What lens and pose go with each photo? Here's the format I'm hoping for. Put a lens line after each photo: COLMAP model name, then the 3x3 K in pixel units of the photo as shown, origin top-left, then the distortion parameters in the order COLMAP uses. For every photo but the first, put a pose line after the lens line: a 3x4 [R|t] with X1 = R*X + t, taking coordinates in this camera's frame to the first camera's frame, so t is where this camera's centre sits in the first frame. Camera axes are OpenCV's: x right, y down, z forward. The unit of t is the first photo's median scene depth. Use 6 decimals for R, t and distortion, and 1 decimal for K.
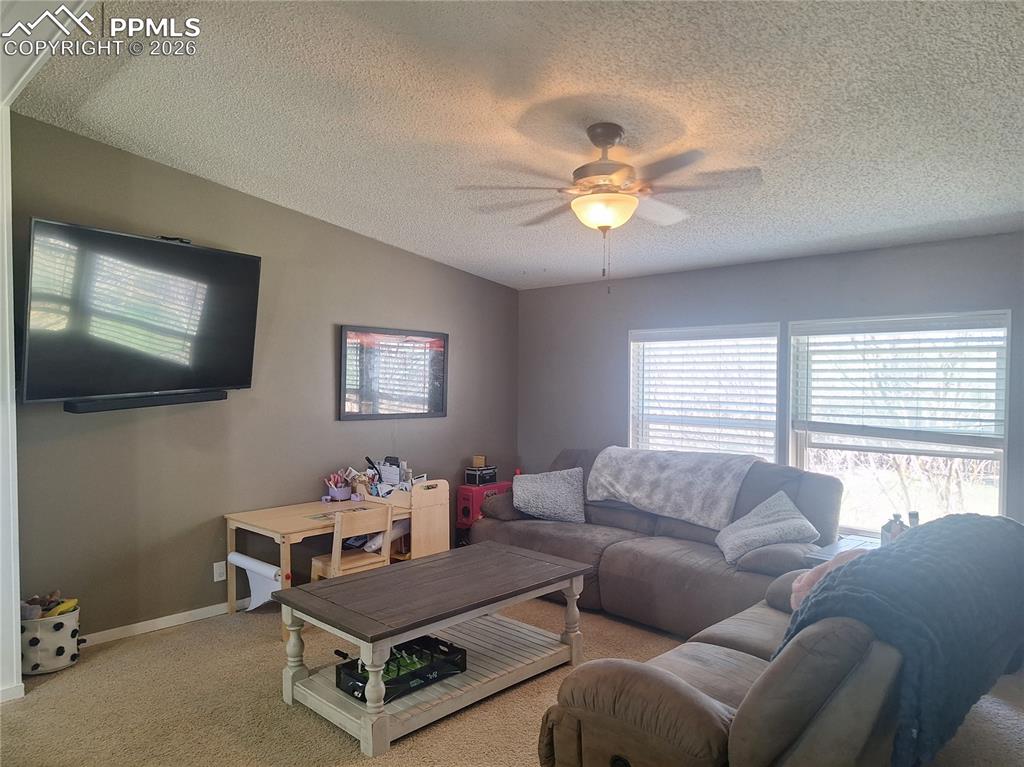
lens RADIAL K [[712.7, 0, 521.2], [0, 712.7, 389.9], [0, 0, 1]] dist [0.098810, -0.130087]
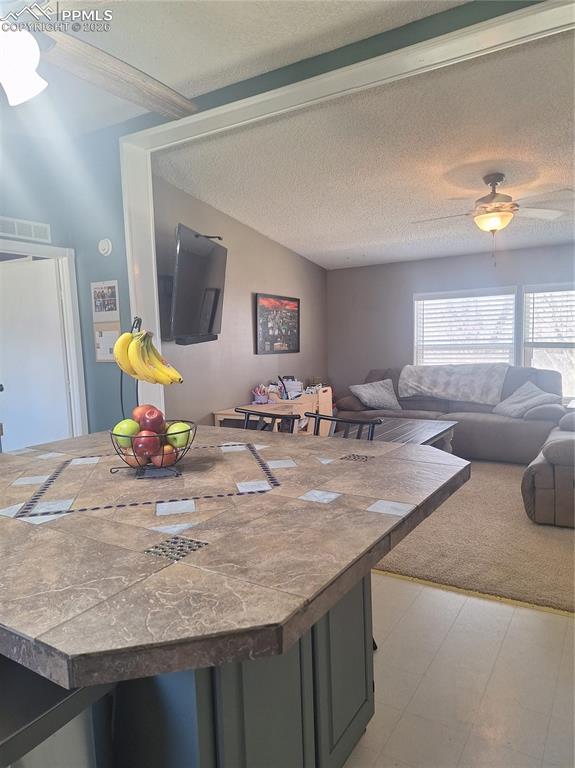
lens RADIAL K [[534.5, 0, 287.5], [0, 534.5, 384.0], [0, 0, 1]] dist [0.098810, -0.130087]
pose [[0.978298, -0.049134, 0.201291, -0.440165], [0.036677, 0.997201, 0.065157, 0.035389], [-0.203929, -0.056361, 0.977362, -0.172250]]
